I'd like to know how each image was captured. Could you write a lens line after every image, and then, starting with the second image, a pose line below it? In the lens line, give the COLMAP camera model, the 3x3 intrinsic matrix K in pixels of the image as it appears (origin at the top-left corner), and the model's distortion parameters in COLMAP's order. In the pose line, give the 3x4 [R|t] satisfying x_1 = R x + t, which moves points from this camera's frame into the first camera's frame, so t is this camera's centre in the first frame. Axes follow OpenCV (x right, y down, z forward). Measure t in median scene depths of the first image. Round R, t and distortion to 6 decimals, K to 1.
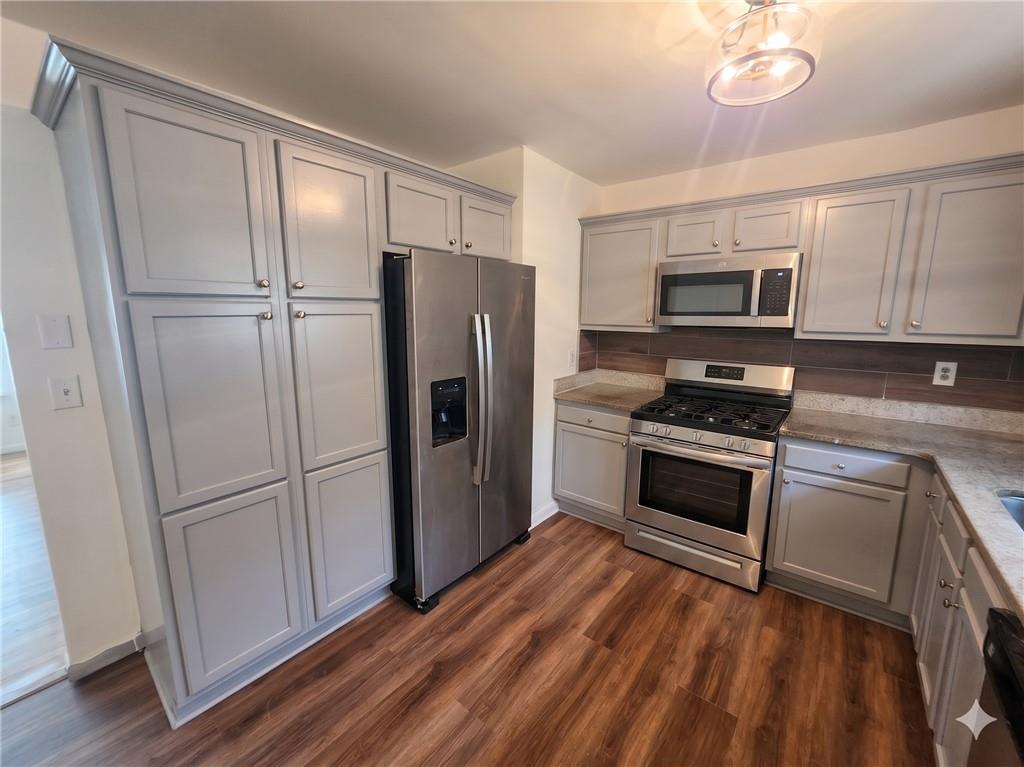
lens RADIAL K [[412.0, 0, 512.8], [0, 412.0, 383.7], [0, 0, 1]] dist [-0.005675, 0.001535]
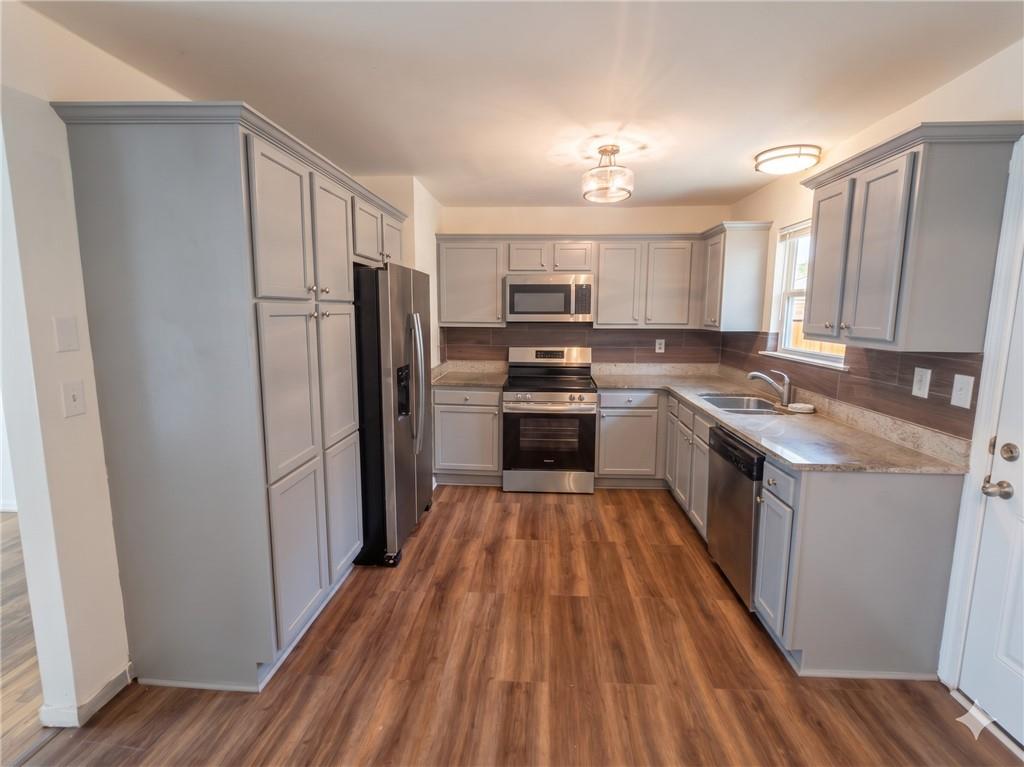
lens RADIAL K [[471.2, 0, 516.3], [0, 471.2, 383.4], [0, 0, 1]] dist [-0.005968, -0.000275]
pose [[0.817452, -0.086896, 0.569404, -0.683968], [0.098261, 0.995102, 0.010795, 0.057570], [-0.567553, 0.047125, 0.821987, -0.346043]]
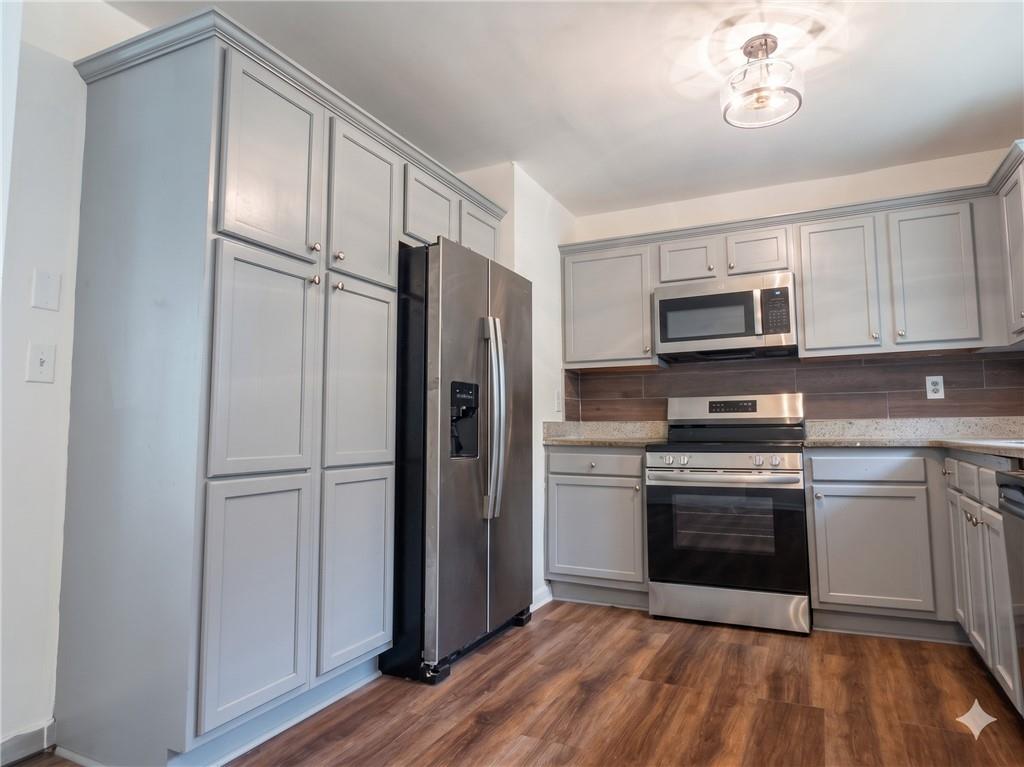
lens RADIAL K [[629.2, 0, 506.6], [0, 629.2, 384.5], [0, 0, 1]] dist [-0.000571, -0.004053]
pose [[0.976820, 0.007251, 0.213940, -0.355140], [0.045633, 0.969400, -0.241209, 0.319434], [-0.209142, 0.245381, 0.946598, -0.286665]]
